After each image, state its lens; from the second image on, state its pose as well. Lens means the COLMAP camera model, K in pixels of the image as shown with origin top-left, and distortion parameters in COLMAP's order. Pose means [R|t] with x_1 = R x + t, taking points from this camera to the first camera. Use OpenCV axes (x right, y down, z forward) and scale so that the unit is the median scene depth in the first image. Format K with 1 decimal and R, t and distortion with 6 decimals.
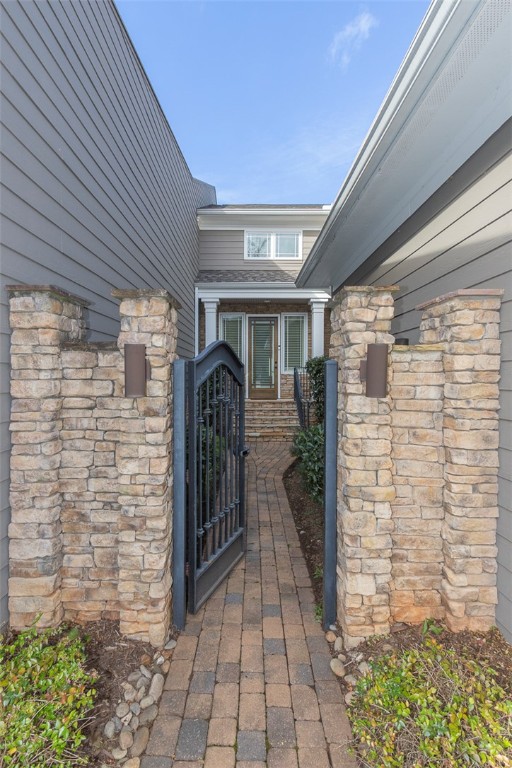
lens RADIAL K [[351.7, 0, 253.9], [0, 351.7, 381.8], [0, 0, 1]] dist [0.011499, -0.000955]
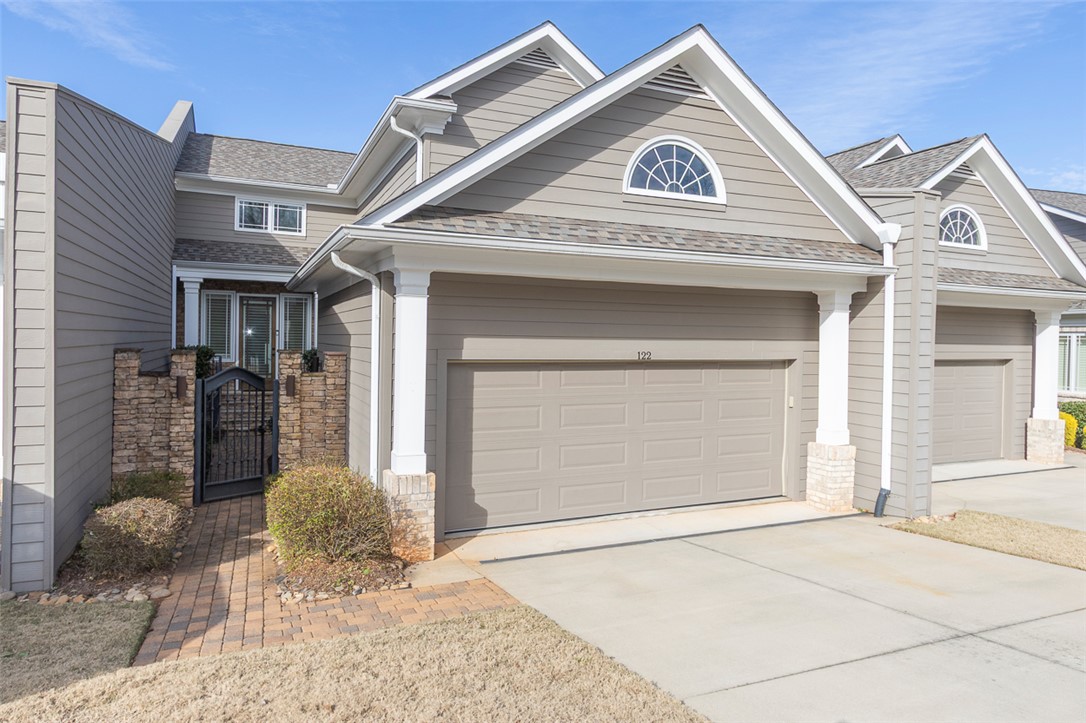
lens RADIAL K [[662.3, 0, 544.4], [0, 662.3, 353.5], [0, 0, 1]] dist [0.001424, 0.000023]
pose [[0.917256, 0.008247, 0.398214, 0.116374], [-0.011483, 0.999918, 0.005744, -0.287975], [-0.398134, -0.009842, 0.917275, -3.780001]]
